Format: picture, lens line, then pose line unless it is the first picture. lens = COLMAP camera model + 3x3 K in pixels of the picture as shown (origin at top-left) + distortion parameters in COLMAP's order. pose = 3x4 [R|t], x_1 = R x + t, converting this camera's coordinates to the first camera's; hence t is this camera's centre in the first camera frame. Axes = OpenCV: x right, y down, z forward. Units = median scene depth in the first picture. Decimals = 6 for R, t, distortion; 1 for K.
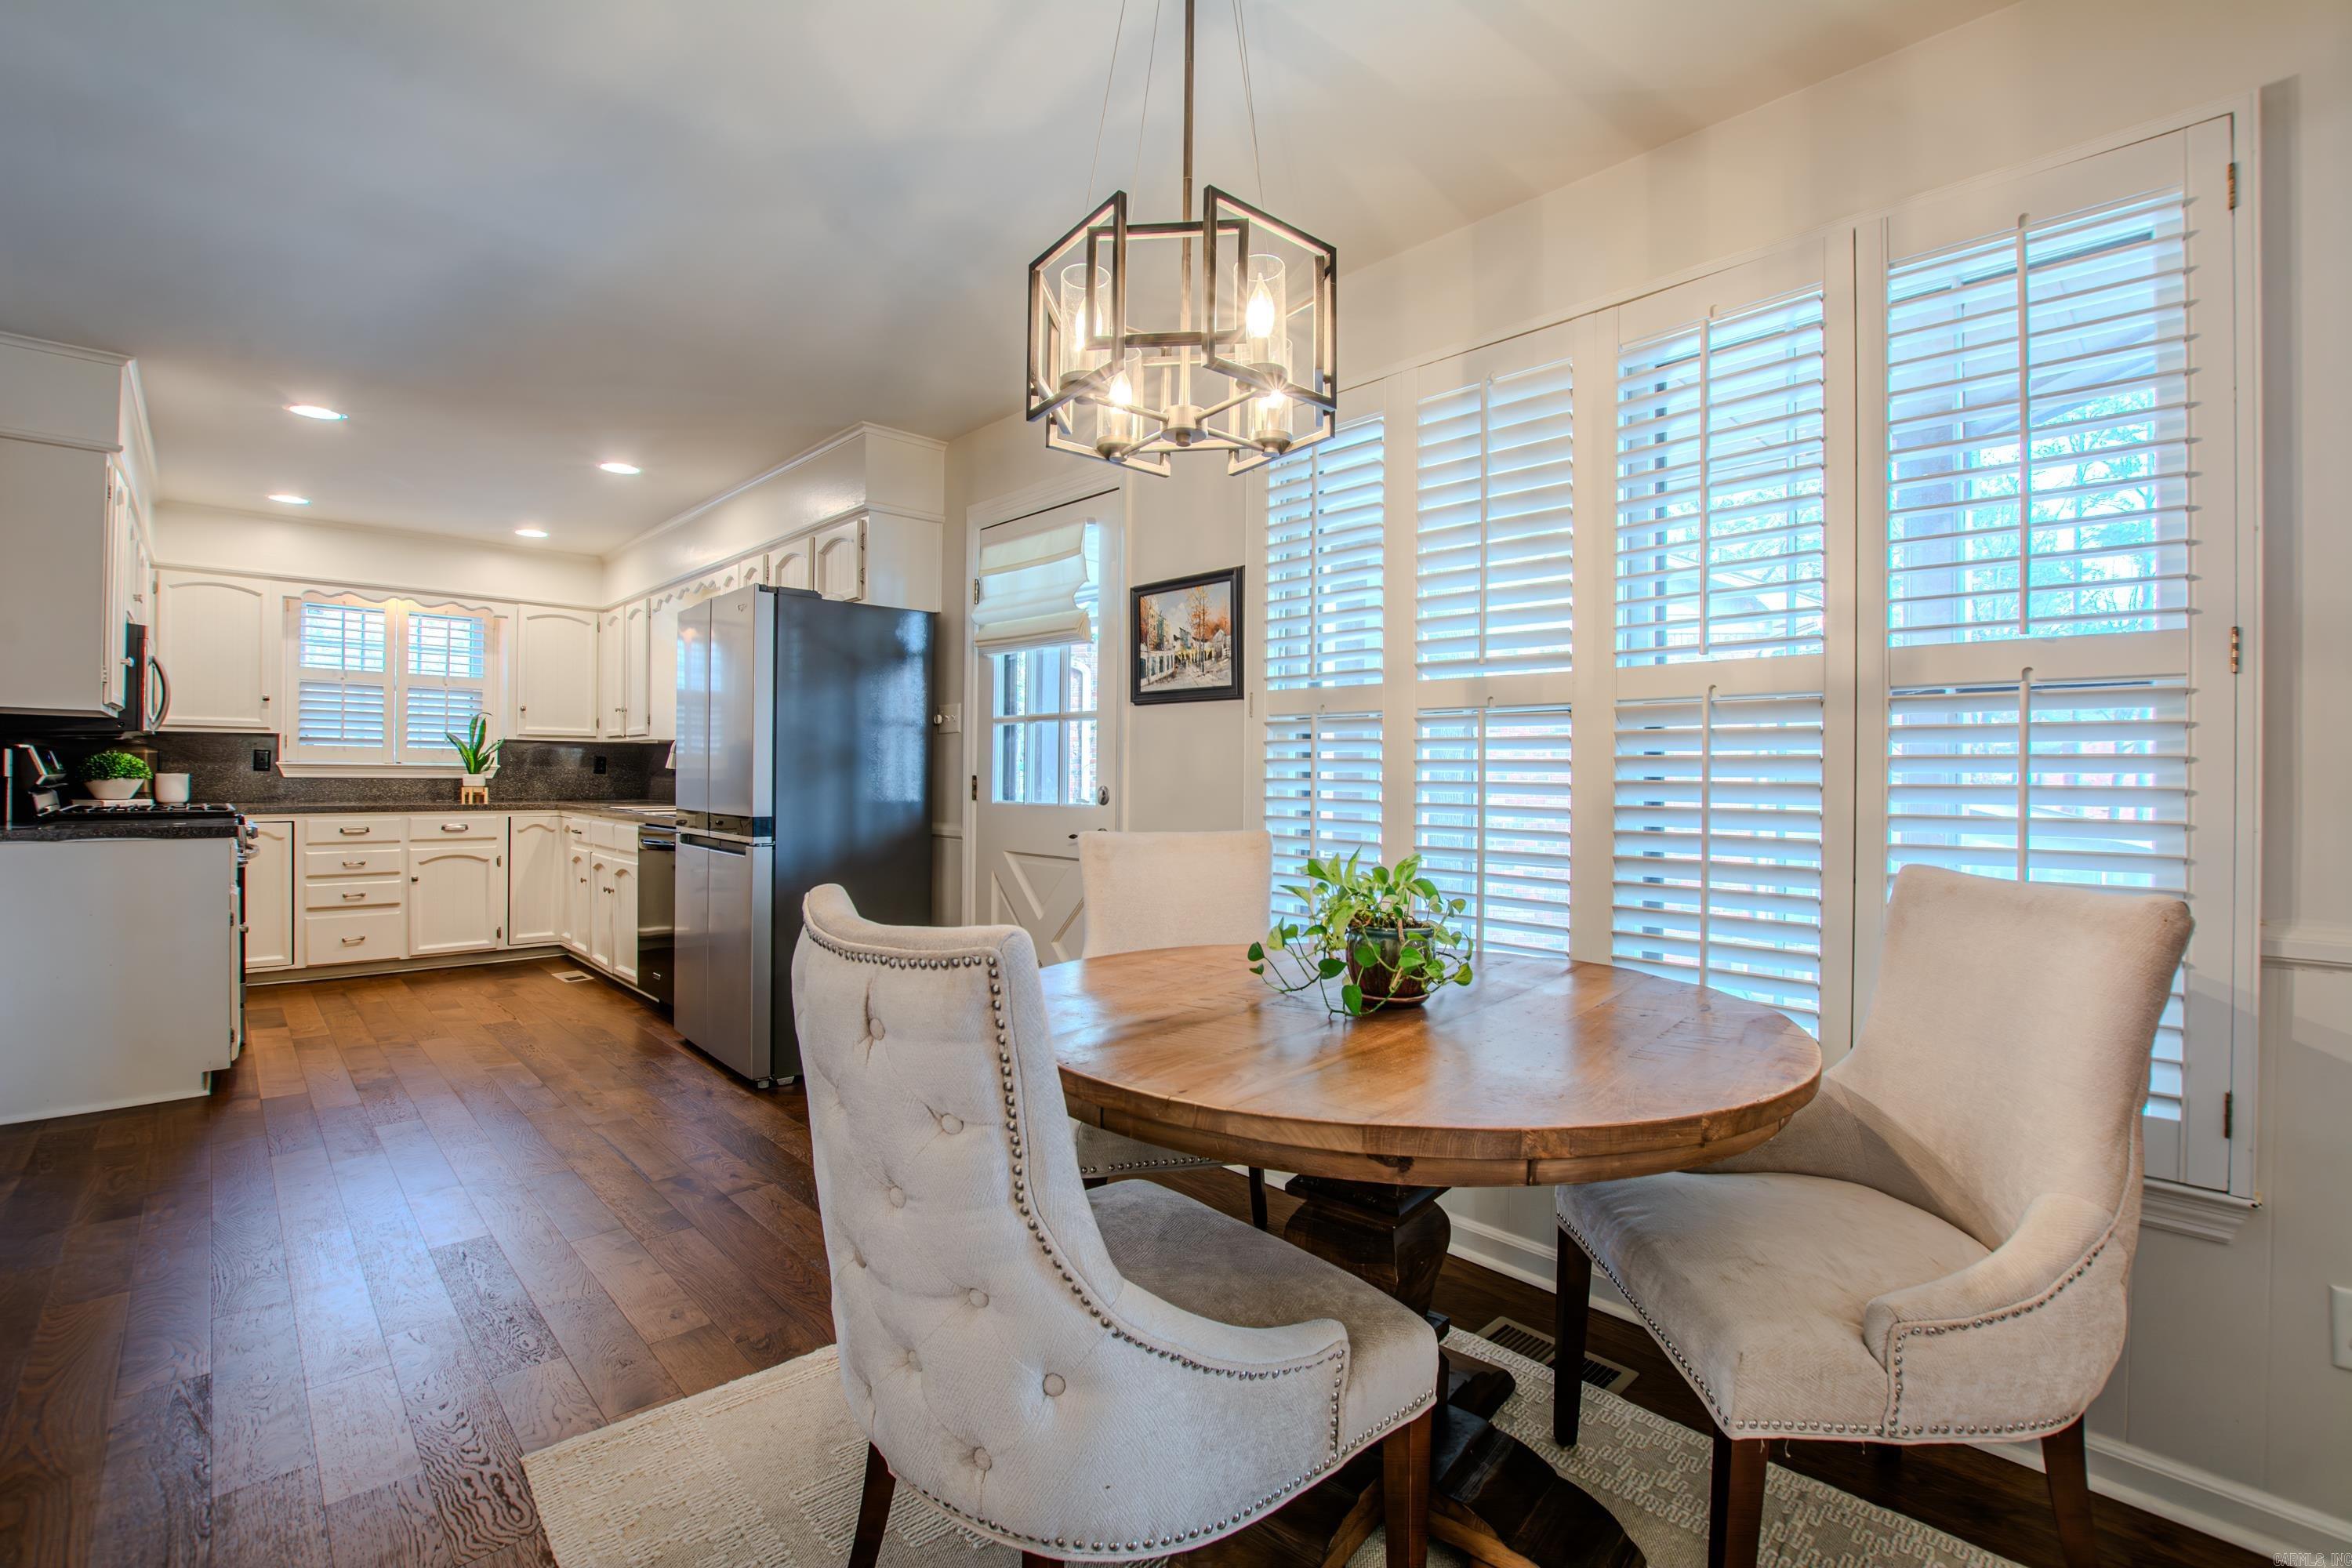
lens RADIAL K [[1071.1, 0, 1162.6], [0, 1071.1, 767.3], [0, 0, 1]] dist [-0.004298, -0.000614]
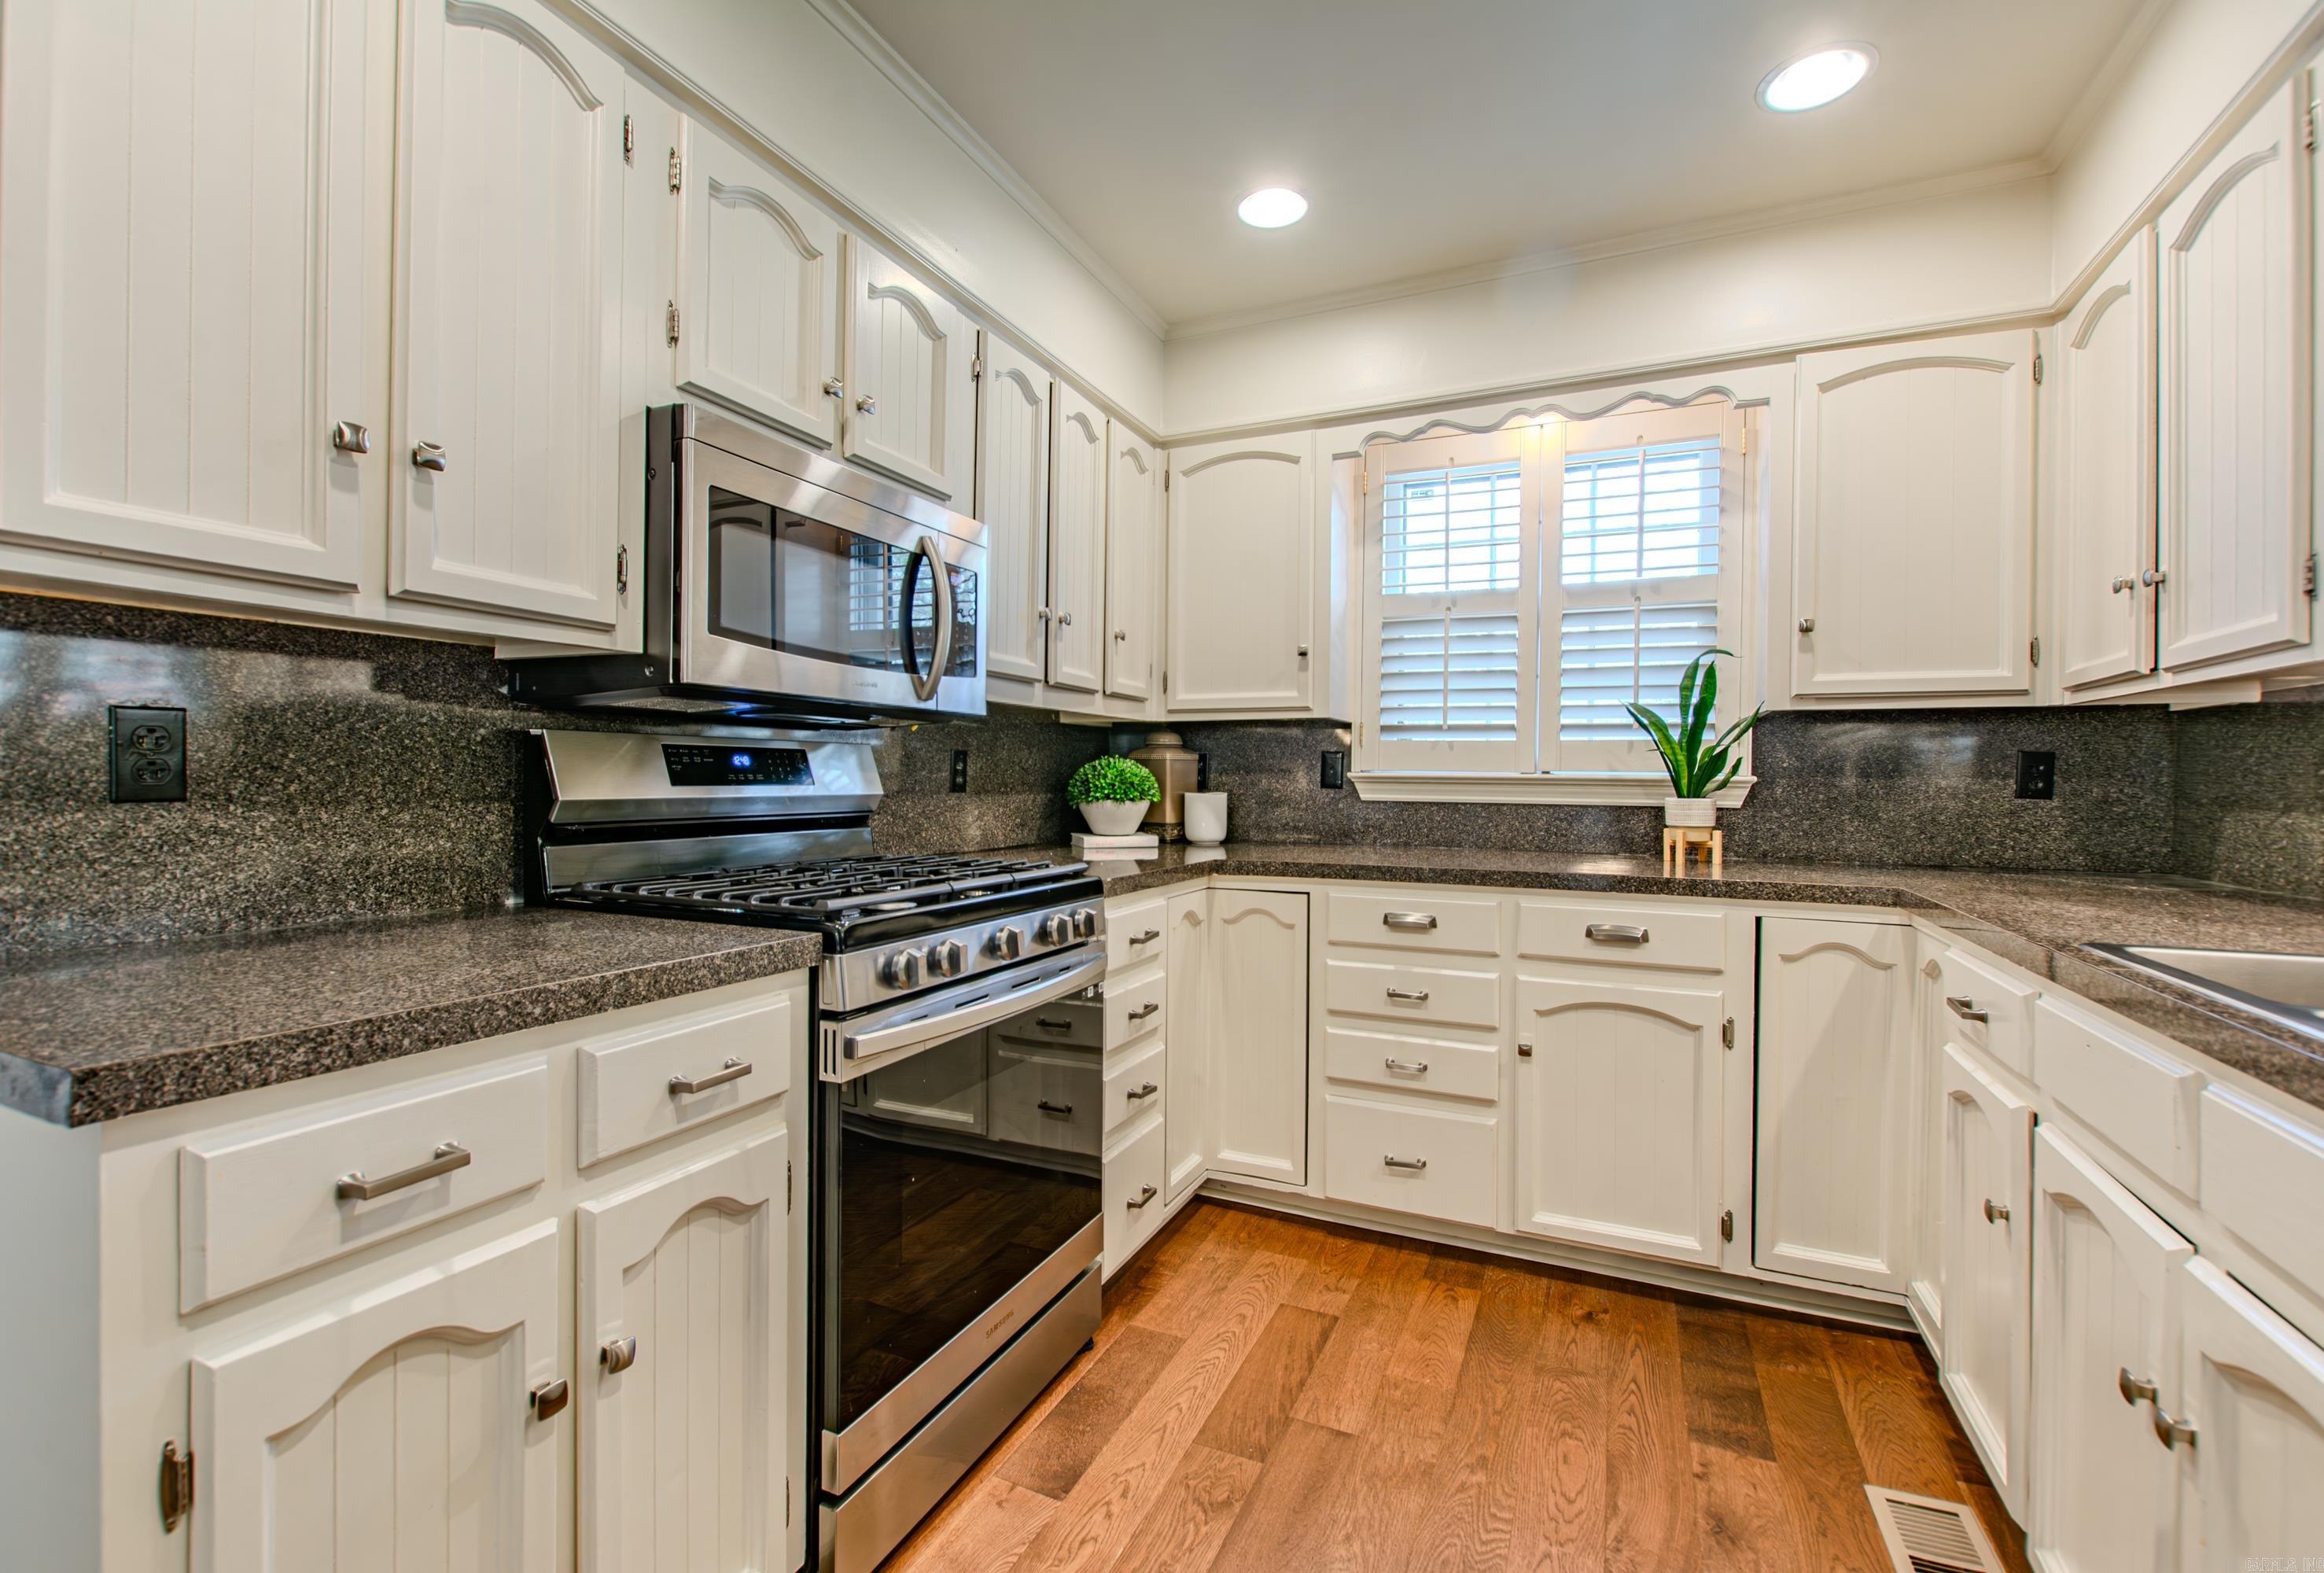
lens RADIAL K [[1028.1, 0, 1150.1], [0, 1028.1, 780.4], [0, 0, 1]] dist [0.002096, -0.000577]
pose [[0.372515, -0.006710, -0.928002, -0.364141], [-0.002670, 0.999962, -0.008302, 0.003531], [0.928022, 0.005570, 0.372483, 0.680662]]
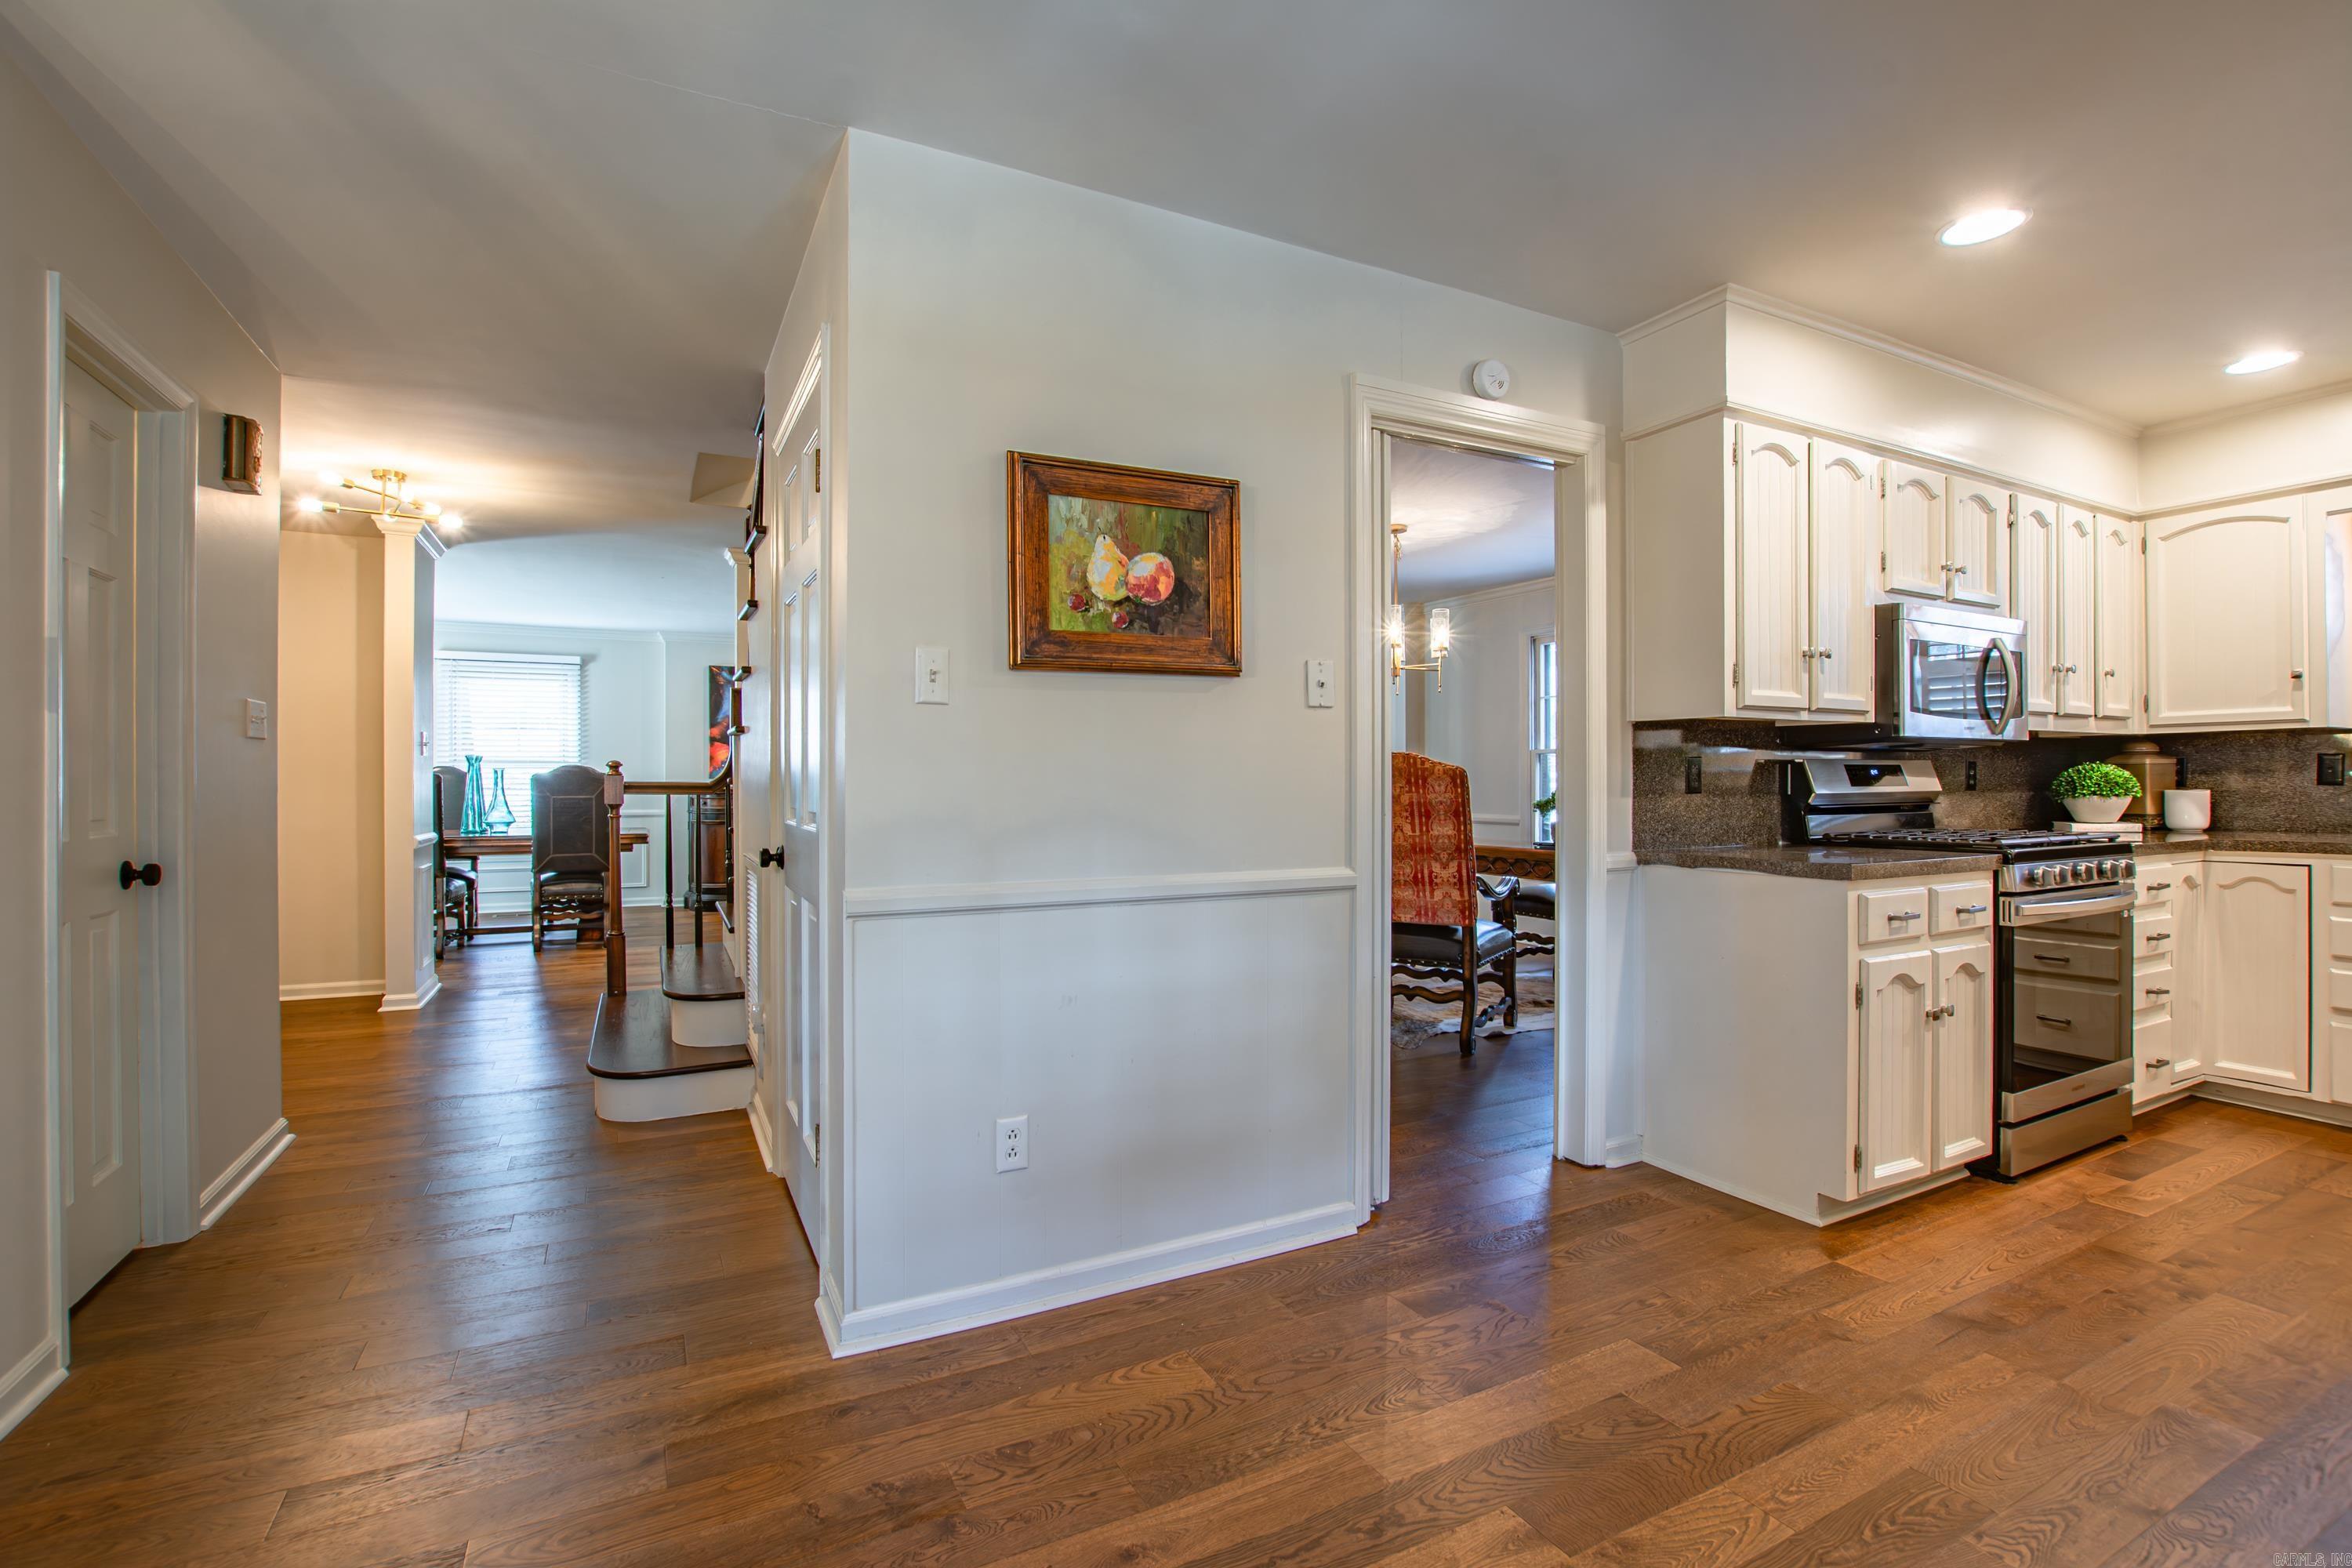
lens RADIAL K [[1027.7, 0, 1258.2], [0, 1027.7, 780.1], [0, 0, 1]] dist [-0.002201, -0.002237]
pose [[-0.239940, -0.011884, -0.970715, -0.070215], [0.003389, 0.999909, -0.013079, 0.005778], [0.970782, -0.006428, -0.239878, 0.486956]]
